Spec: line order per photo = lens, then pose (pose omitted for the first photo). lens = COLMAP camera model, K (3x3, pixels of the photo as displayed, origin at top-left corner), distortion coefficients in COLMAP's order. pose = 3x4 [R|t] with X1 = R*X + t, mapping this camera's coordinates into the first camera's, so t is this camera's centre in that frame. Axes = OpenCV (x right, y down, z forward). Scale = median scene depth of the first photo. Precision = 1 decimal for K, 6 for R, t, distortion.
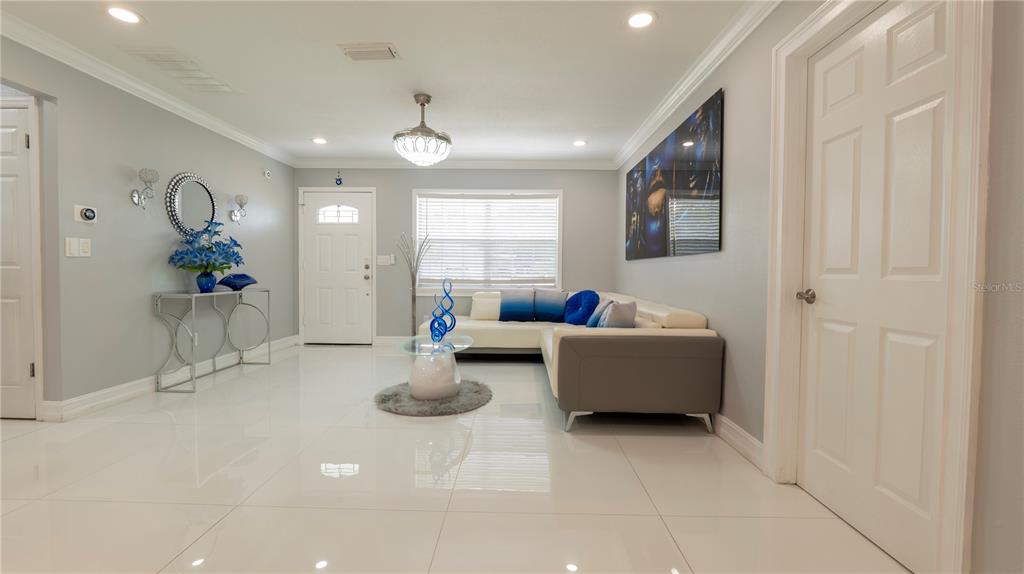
lens RADIAL K [[415.7, 0, 511.9], [0, 415.7, 282.3], [0, 0, 1]] dist [-0.010605, 0.000209]
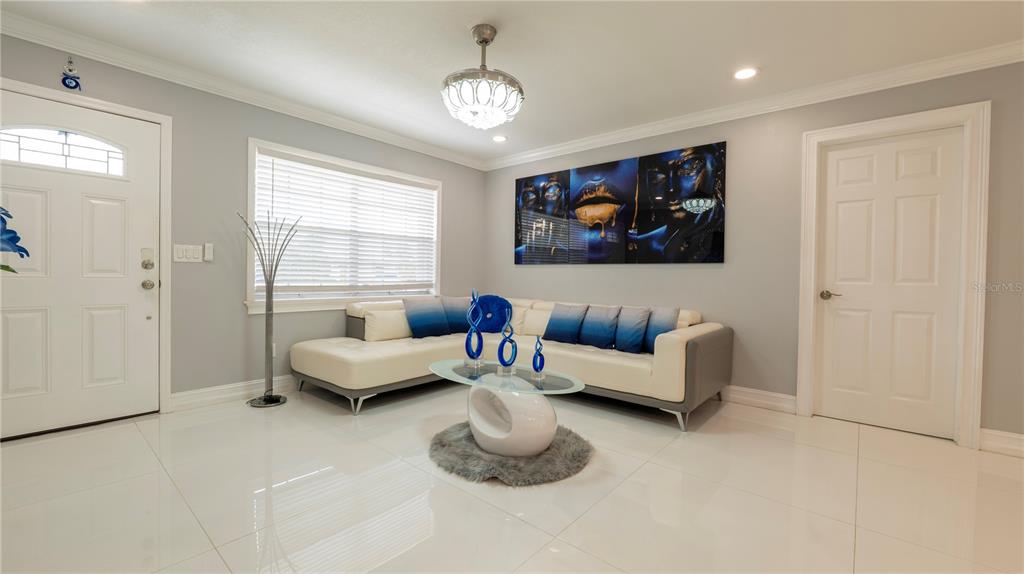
lens RADIAL K [[415.7, 0, 510.6], [0, 415.7, 281.8], [0, 0, 1]] dist [-0.010605, 0.000209]
pose [[0.638433, -0.009787, 0.769615, -0.462405], [0.010259, 0.999939, 0.004206, -0.013184], [-0.769609, 0.005210, 0.638494, 0.324734]]
